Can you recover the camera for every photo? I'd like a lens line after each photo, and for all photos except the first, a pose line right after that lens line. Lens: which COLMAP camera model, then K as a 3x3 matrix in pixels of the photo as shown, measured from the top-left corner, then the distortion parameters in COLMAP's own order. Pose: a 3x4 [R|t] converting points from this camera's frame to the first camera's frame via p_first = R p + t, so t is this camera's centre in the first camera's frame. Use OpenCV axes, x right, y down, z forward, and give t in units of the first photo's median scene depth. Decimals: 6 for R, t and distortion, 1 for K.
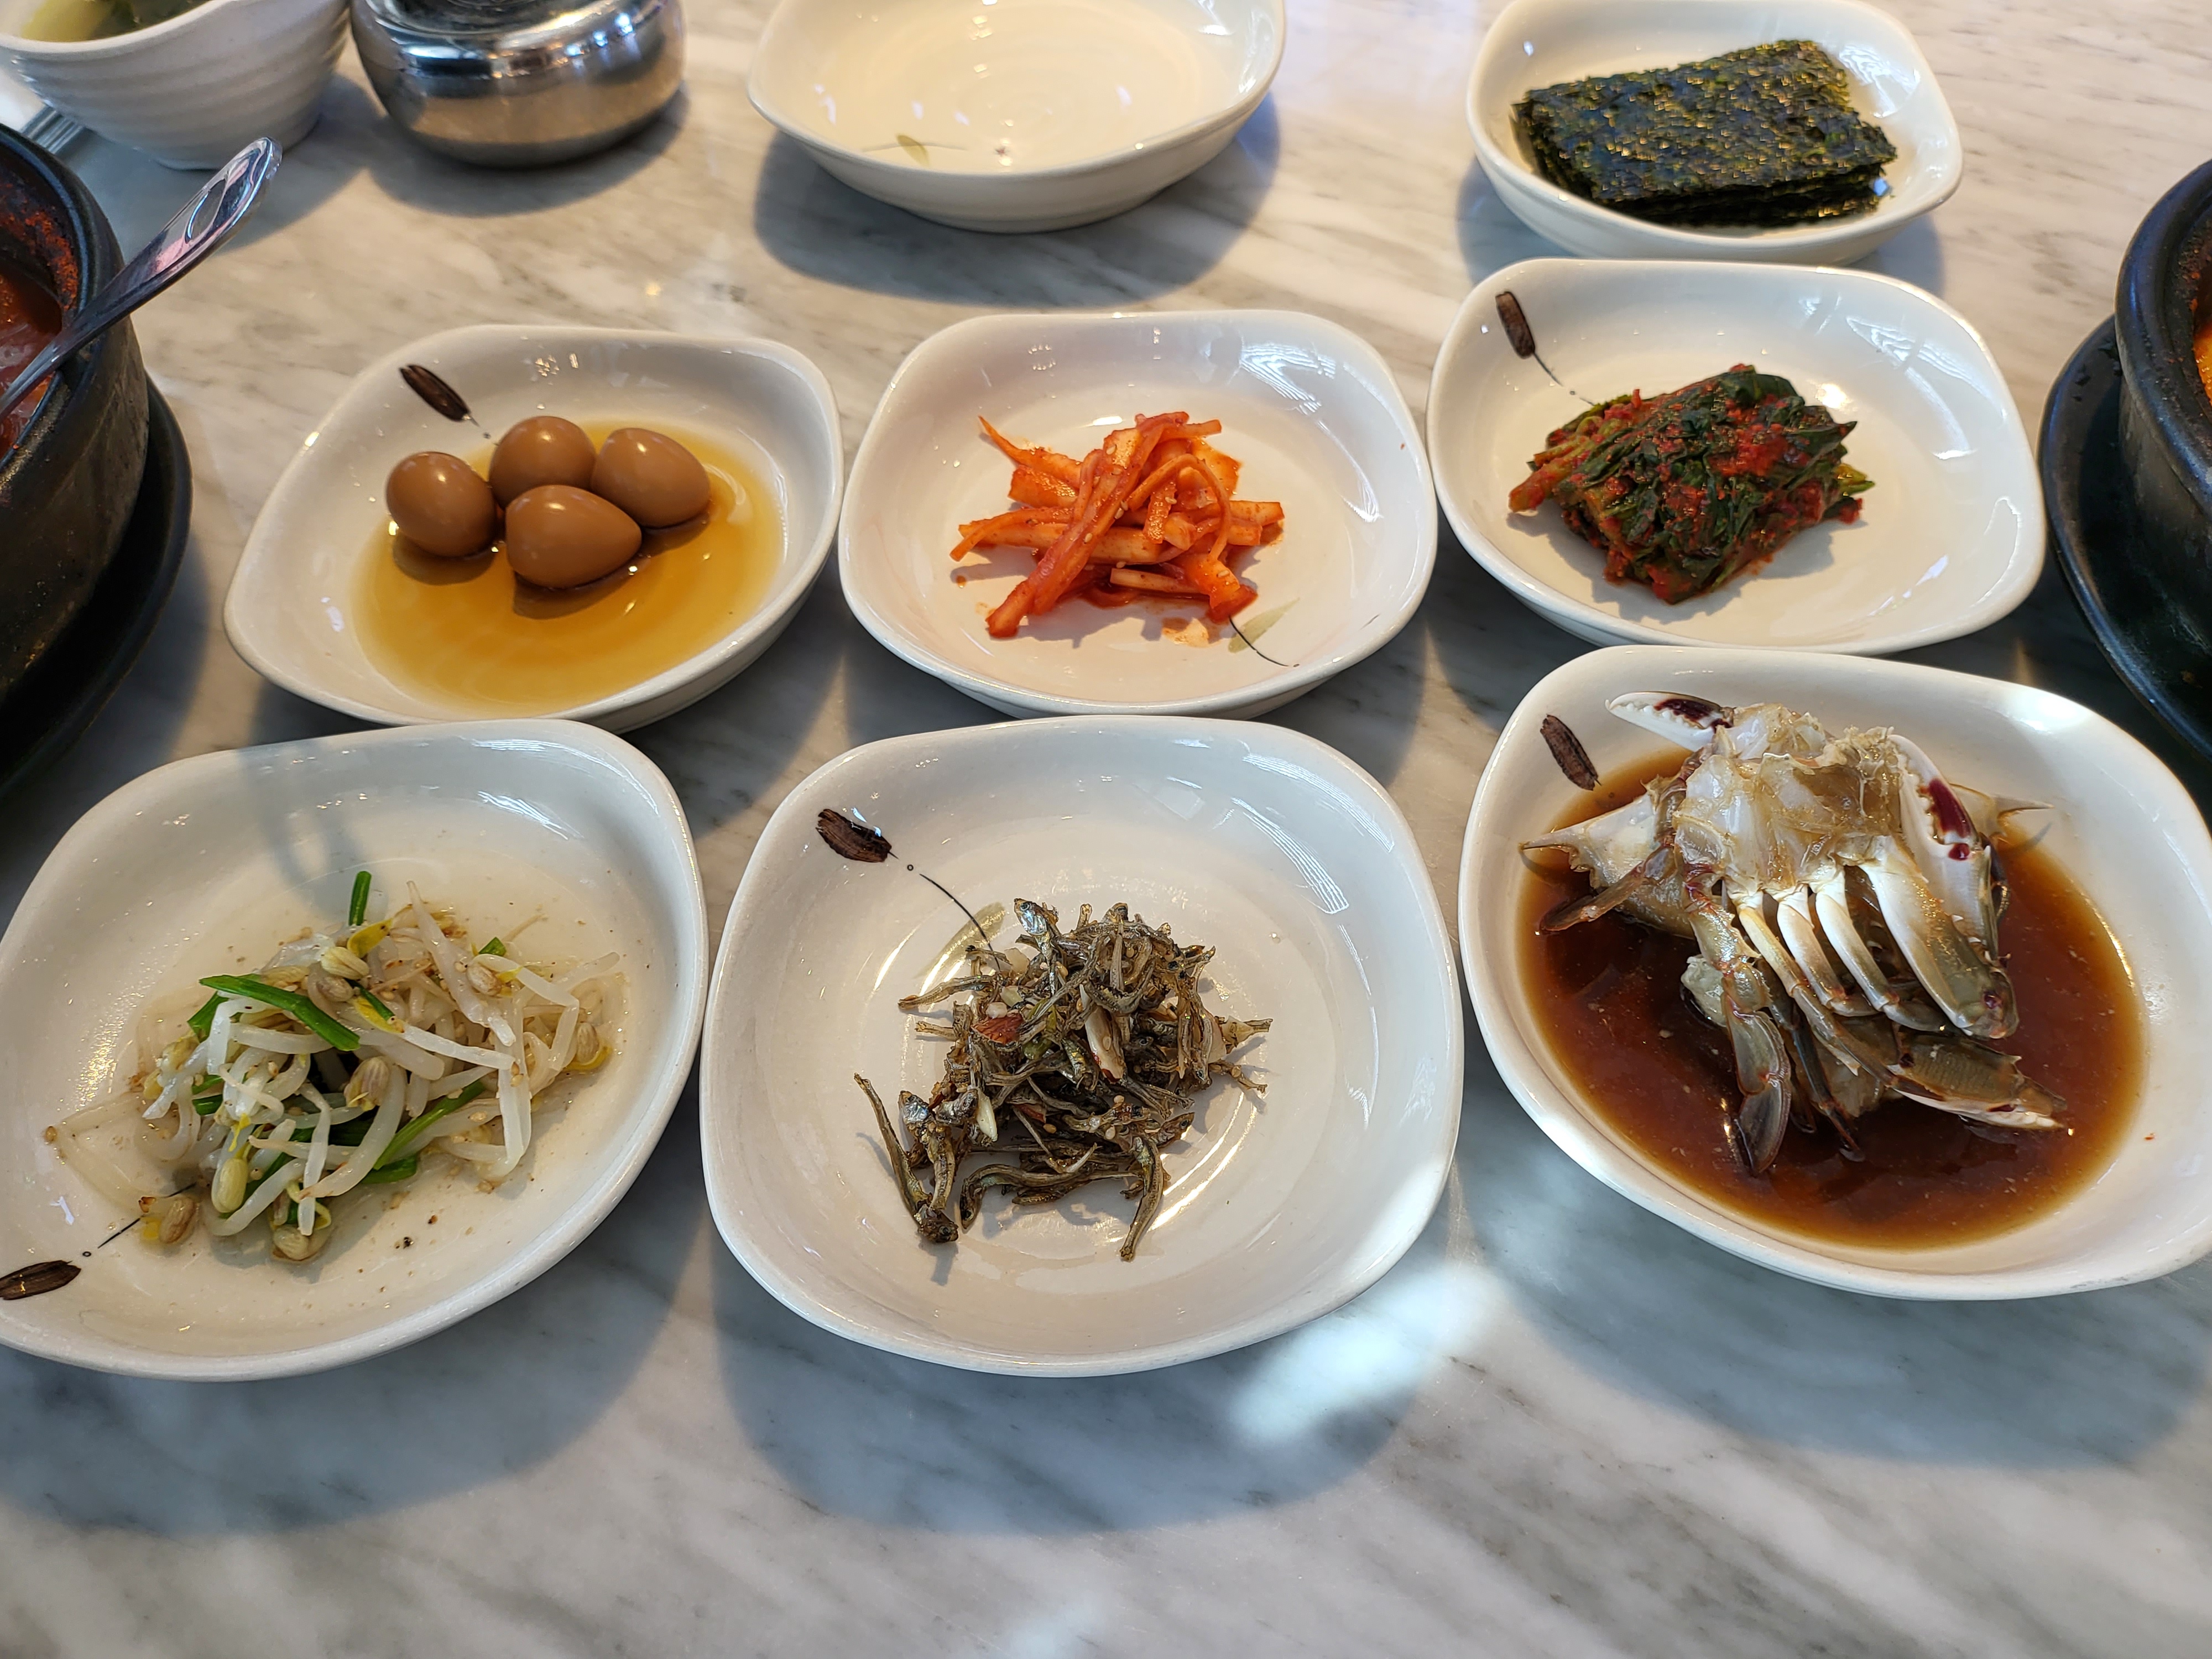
lens RADIAL K [[1540.5, 0, 1105.7], [0, 1540.5, 838.3], [0, 0, 1]] dist [0.000969, 0.000323]
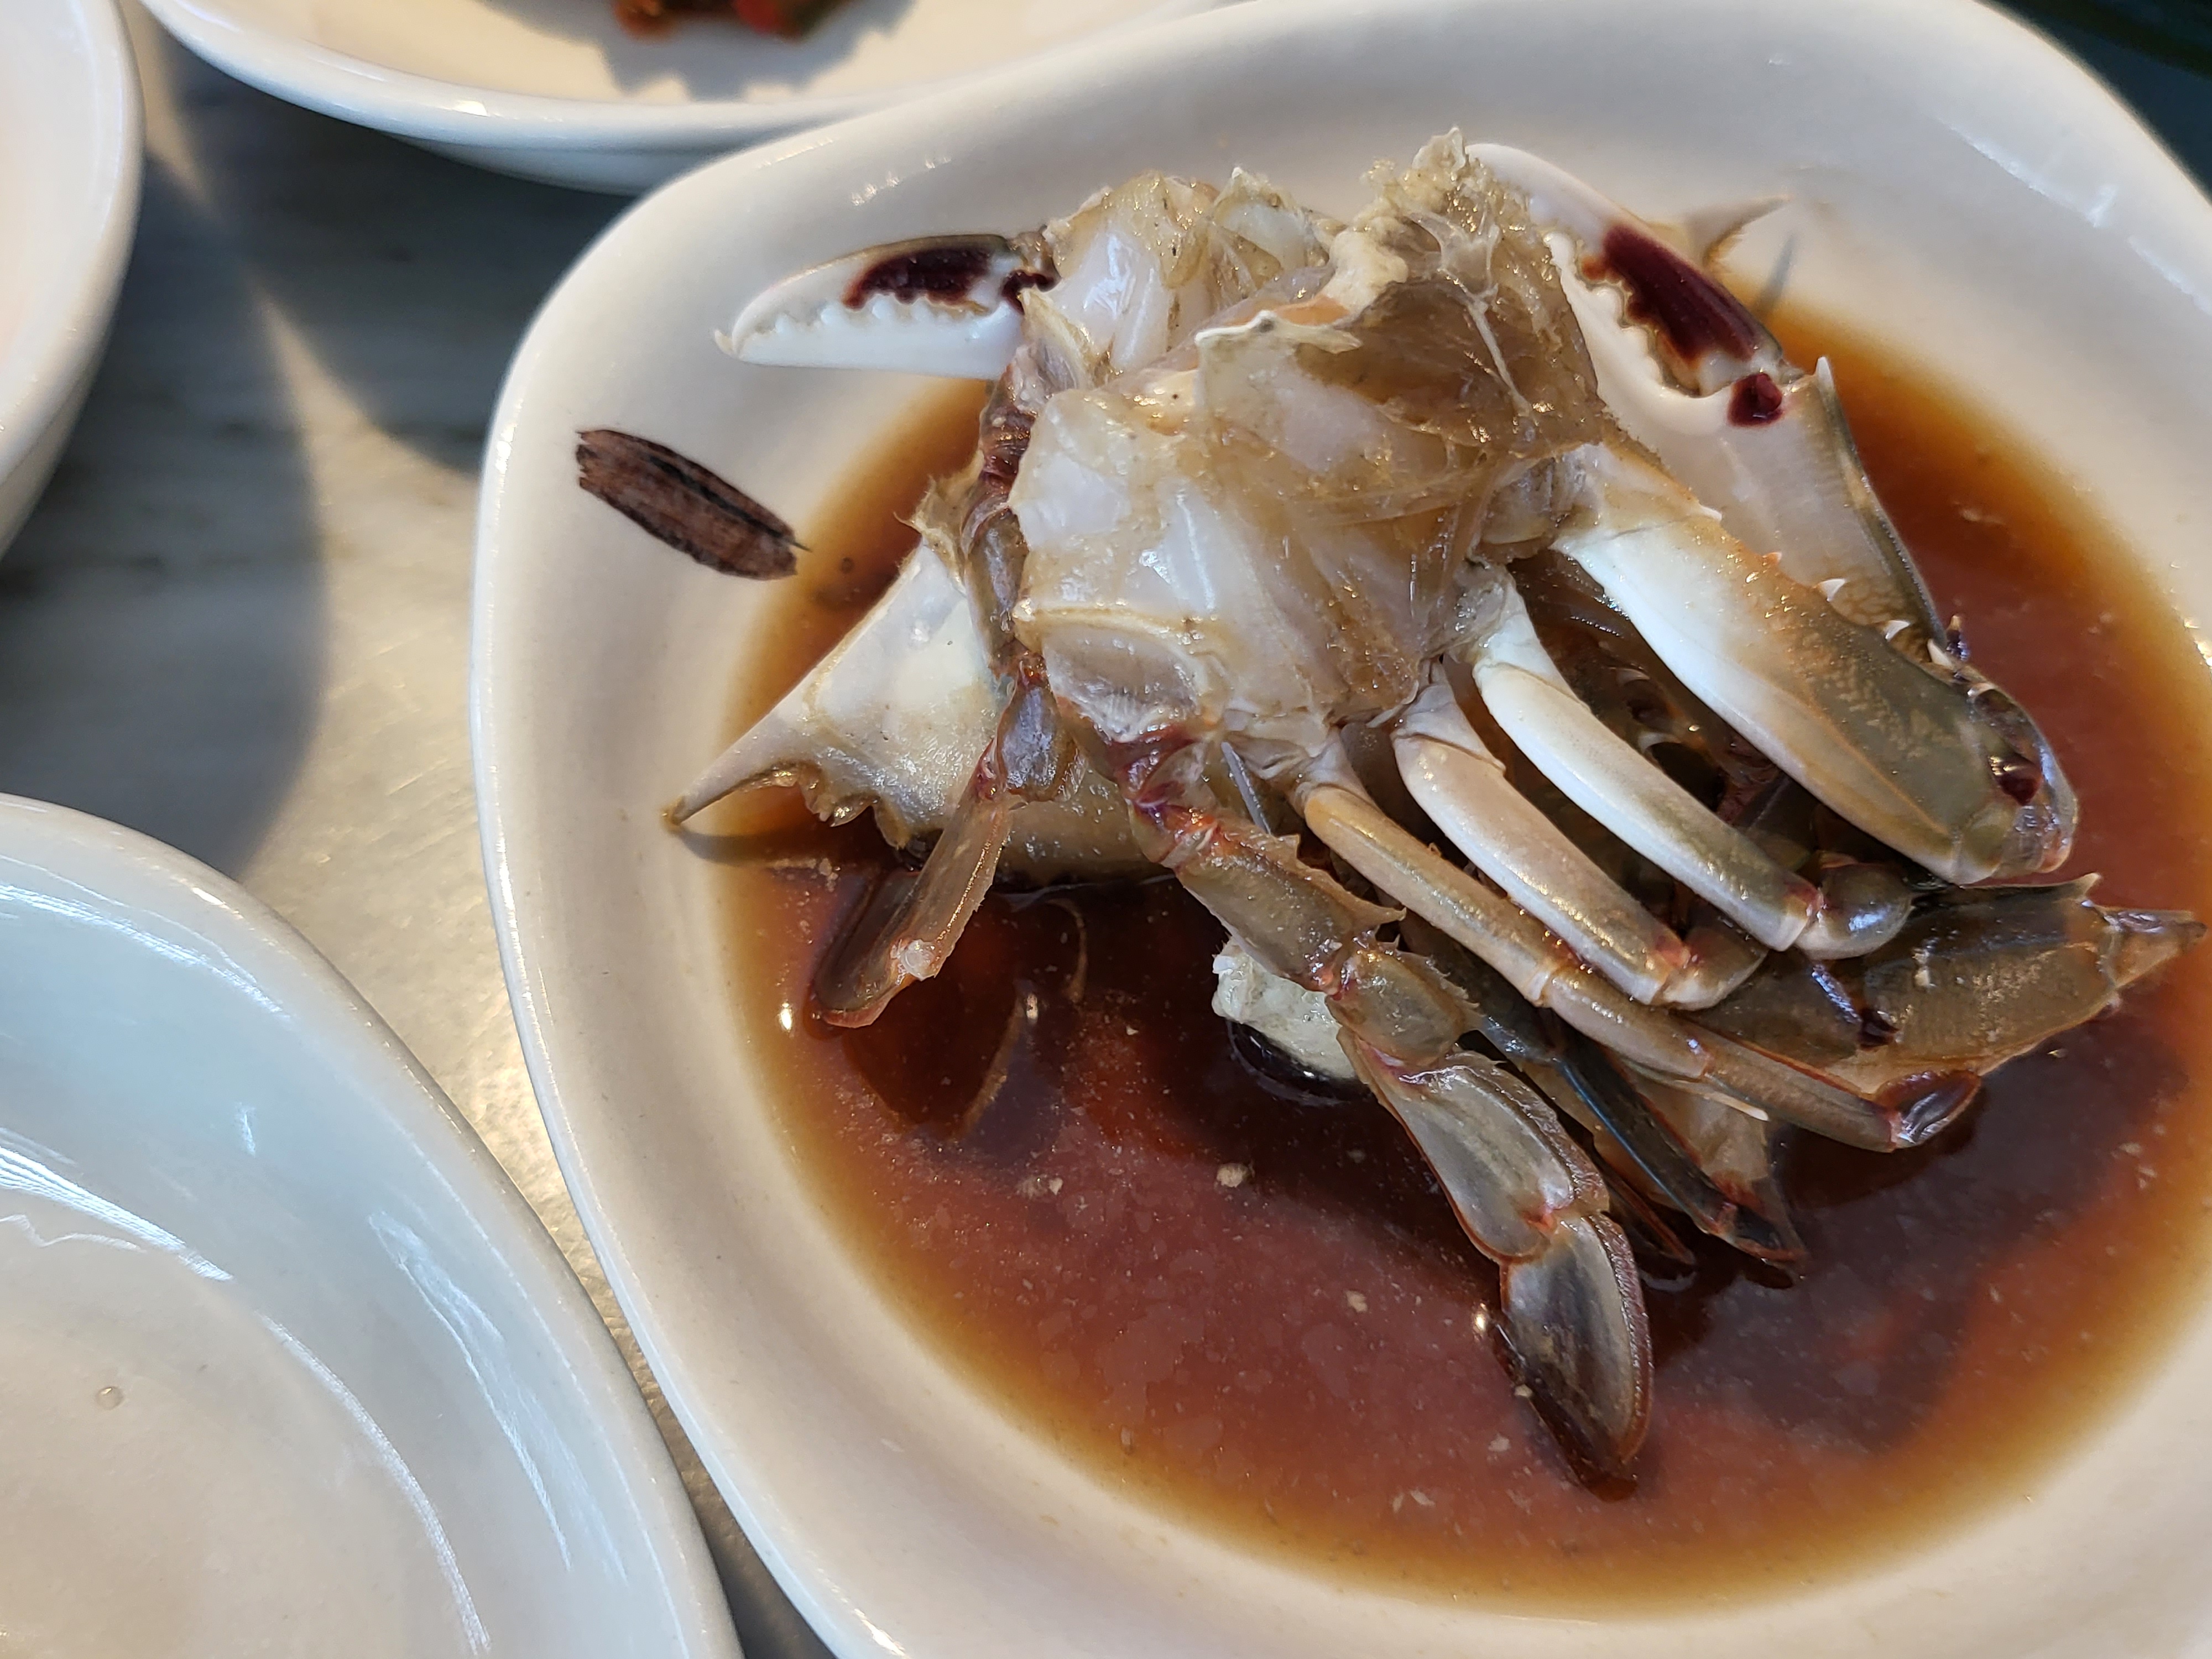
lens RADIAL K [[1983.3, 0, 1110.0], [0, 1983.3, 826.0], [0, 0, 1]] dist [-0.002702, -0.000698]
pose [[0.845785, -0.433721, 0.310697, 0.228192], [0.384572, 0.899255, 0.208435, -0.051427], [-0.369799, -0.056806, 0.927374, 0.583924]]
